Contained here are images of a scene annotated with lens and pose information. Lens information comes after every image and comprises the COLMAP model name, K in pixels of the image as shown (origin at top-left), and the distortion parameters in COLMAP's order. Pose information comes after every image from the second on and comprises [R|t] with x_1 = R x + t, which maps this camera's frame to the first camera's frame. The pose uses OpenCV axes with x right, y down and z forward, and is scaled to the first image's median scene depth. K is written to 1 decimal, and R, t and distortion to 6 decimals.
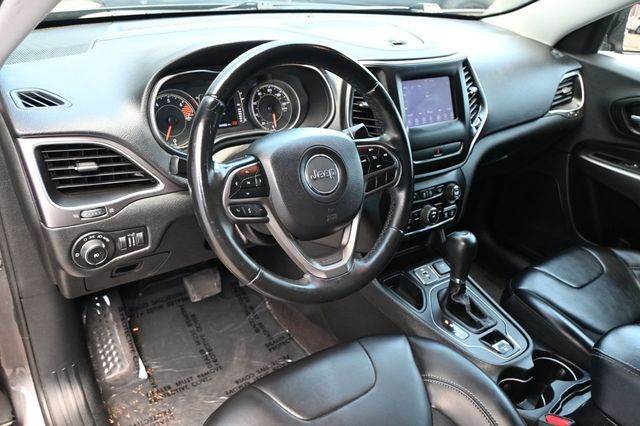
lens RADIAL K [[523.2, 0, 320.0], [0, 523.2, 213.0], [0, 0, 1]] dist [0.002657, 0.000522]
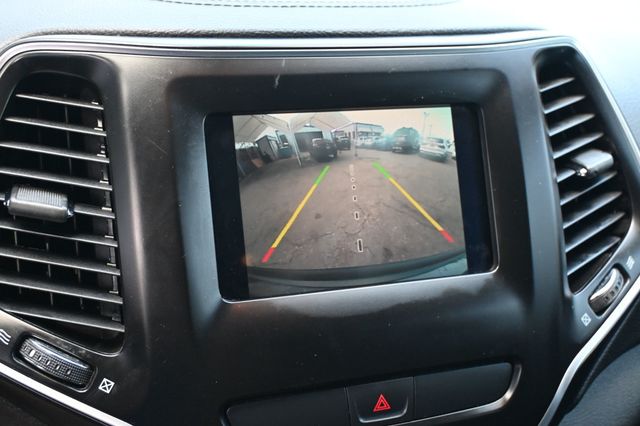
lens RADIAL K [[763.2, 0, 308.8], [0, 763.2, 213.8], [0, 0, 1]] dist [0.008410, 0.014147]
pose [[0.950542, 0.048736, -0.306749, 0.344136], [-0.099461, 0.983368, -0.151969, -0.170327], [0.294240, 0.174962, 0.939580, 0.745849]]
